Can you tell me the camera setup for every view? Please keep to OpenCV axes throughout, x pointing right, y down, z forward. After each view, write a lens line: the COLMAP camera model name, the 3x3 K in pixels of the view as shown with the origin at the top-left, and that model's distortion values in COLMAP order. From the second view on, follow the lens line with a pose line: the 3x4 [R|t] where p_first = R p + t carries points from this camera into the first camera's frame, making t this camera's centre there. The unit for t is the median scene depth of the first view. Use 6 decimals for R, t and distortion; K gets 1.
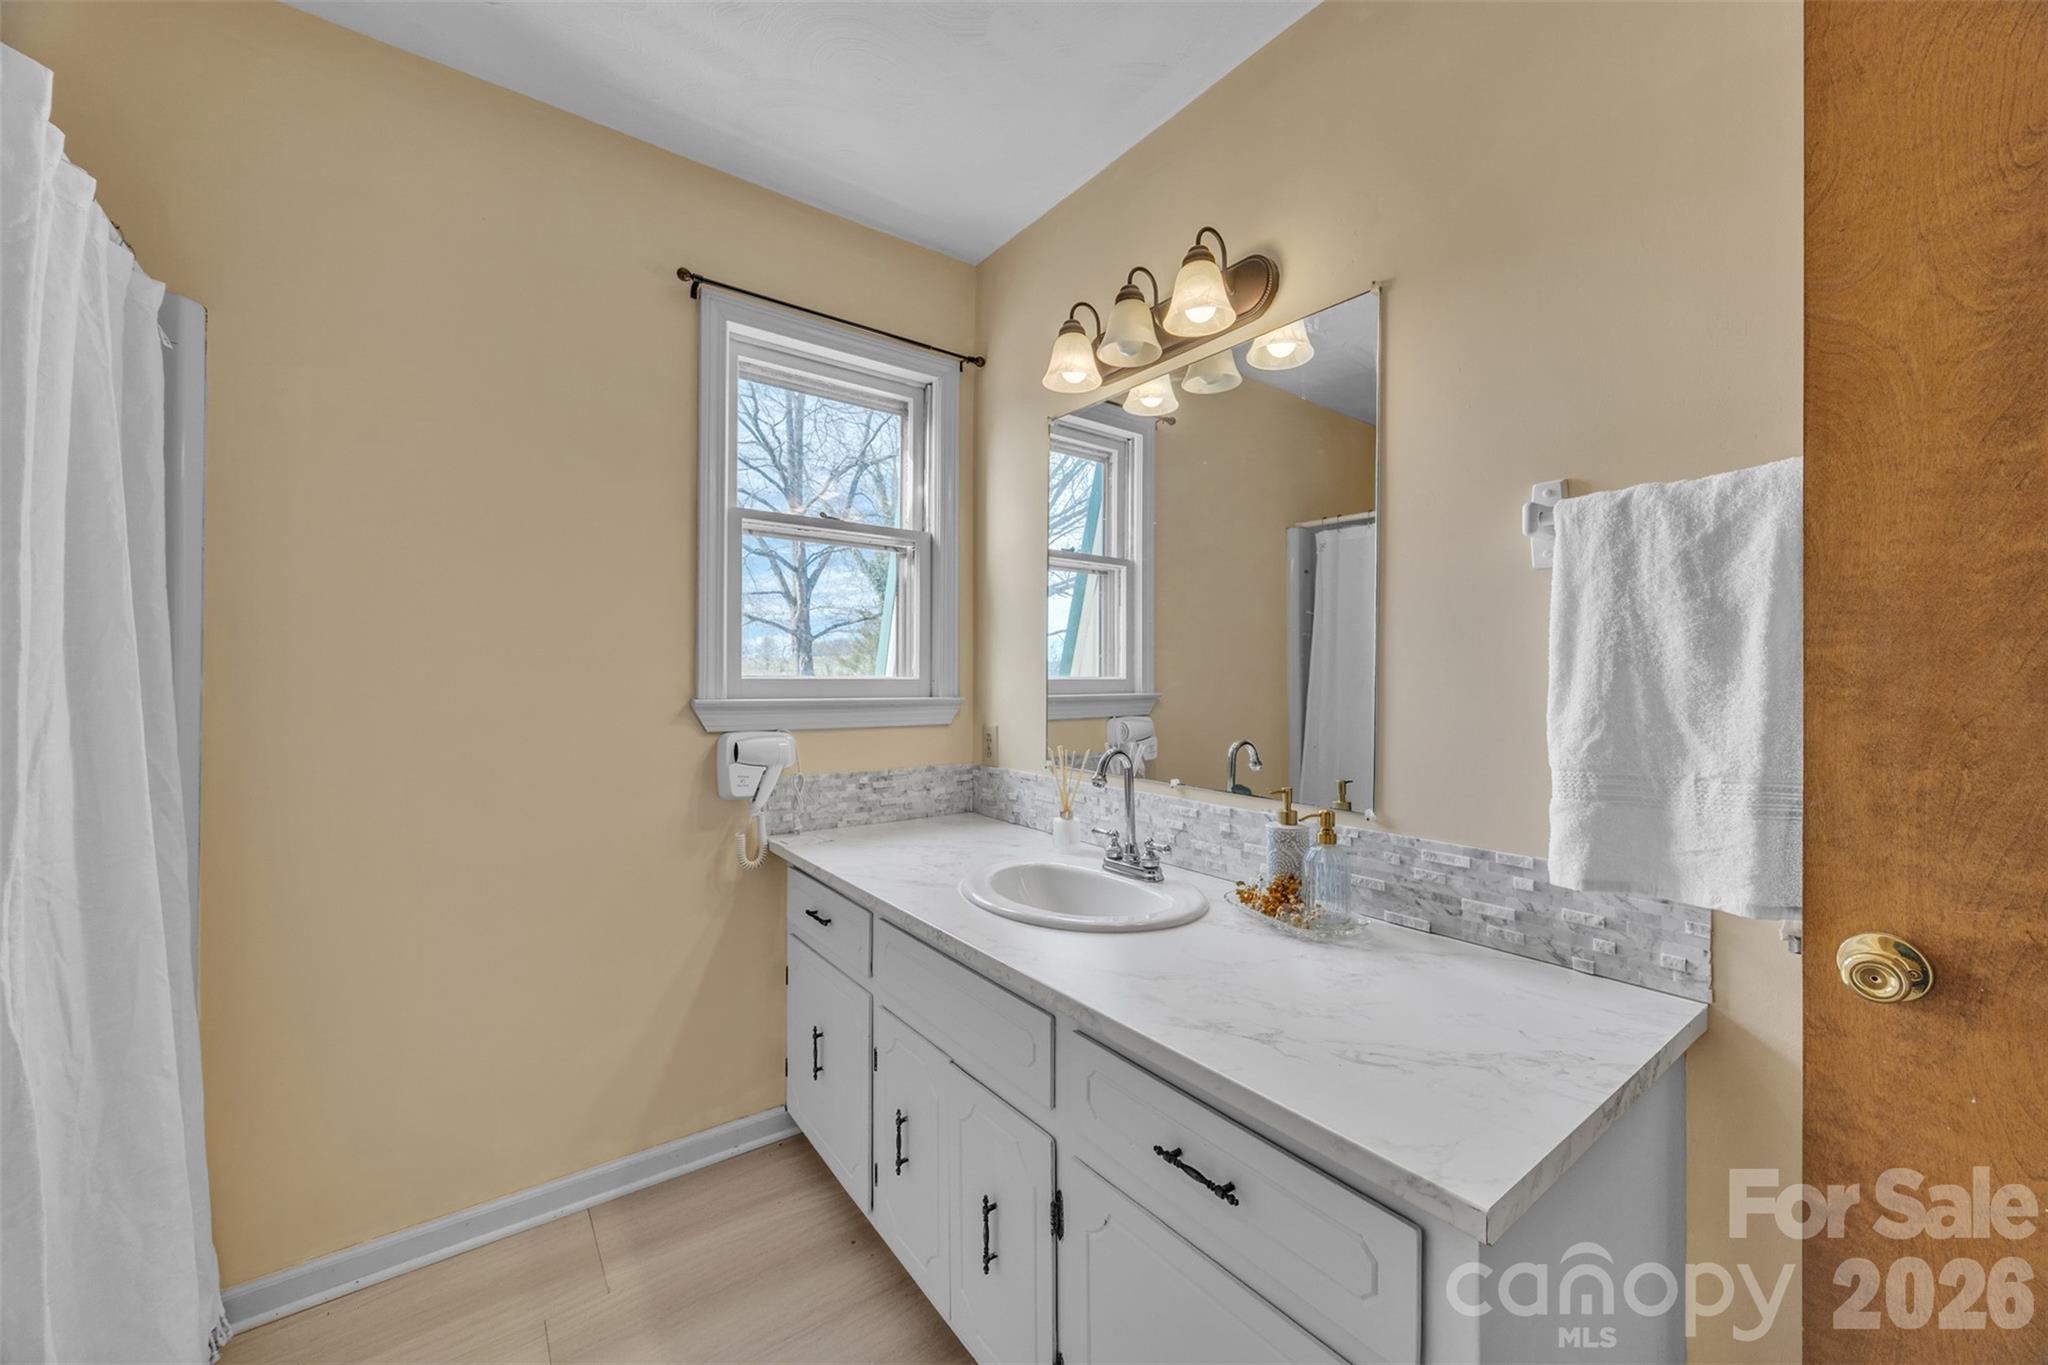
lens RADIAL K [[787.0, 0, 1025.0], [0, 787.0, 675.8], [0, 0, 1]] dist [-0.000249, 0.000107]
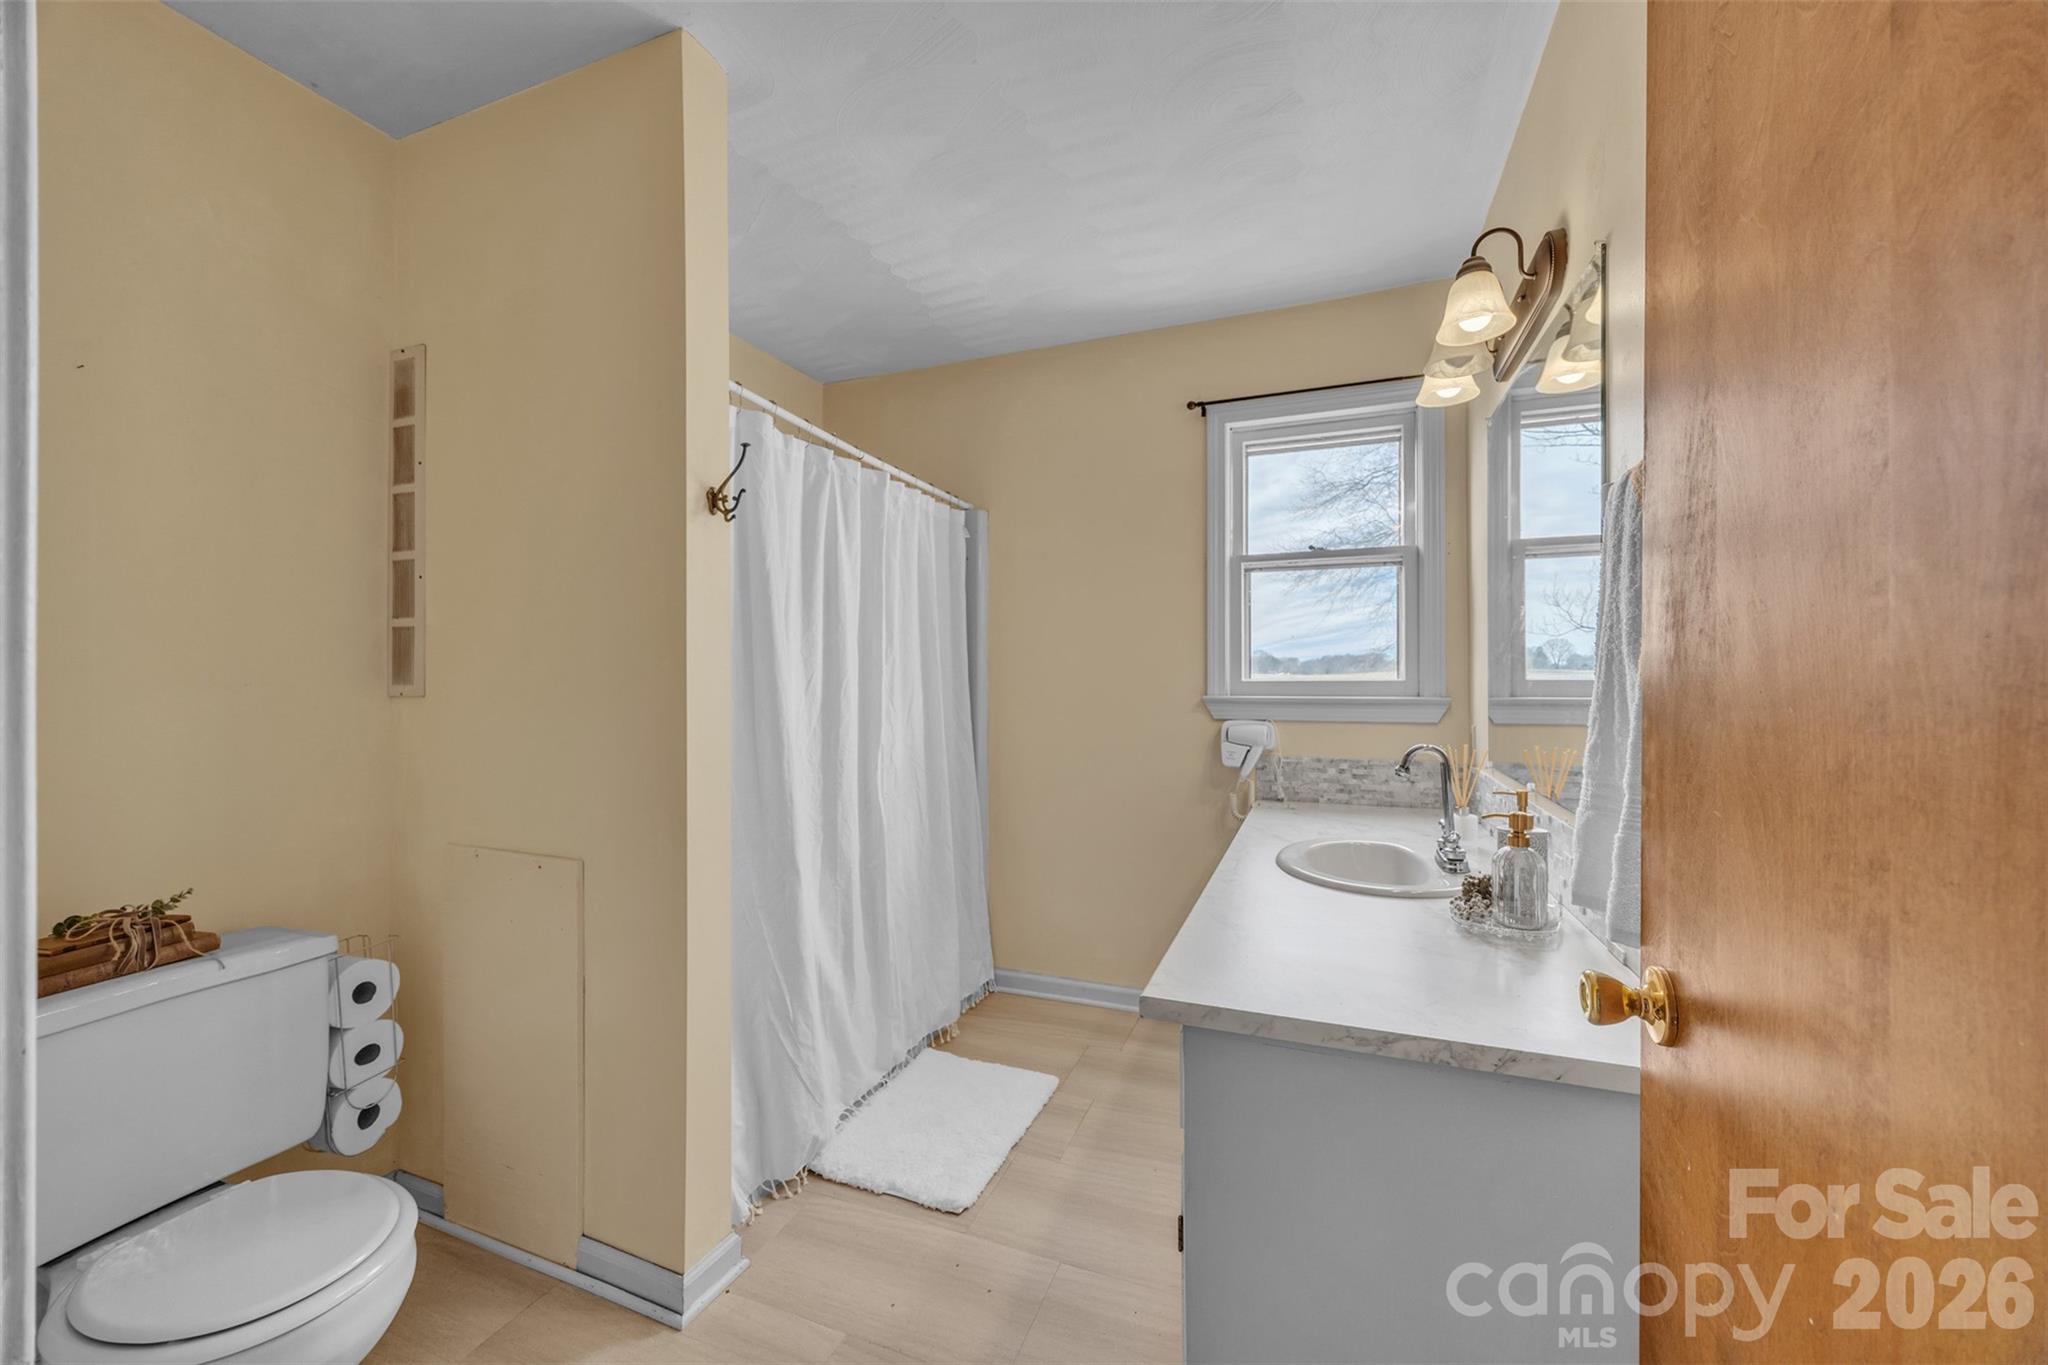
lens RADIAL K [[787.0, 0, 1030.6], [0, 787.0, 681.5], [0, 0, 1]] dist [-0.000249, 0.000107]
pose [[0.522480, -0.005617, -0.852633, 0.573083], [0.008515, 0.999963, -0.001369, 0.002763], [0.852609, -0.006545, 0.522509, -0.019946]]
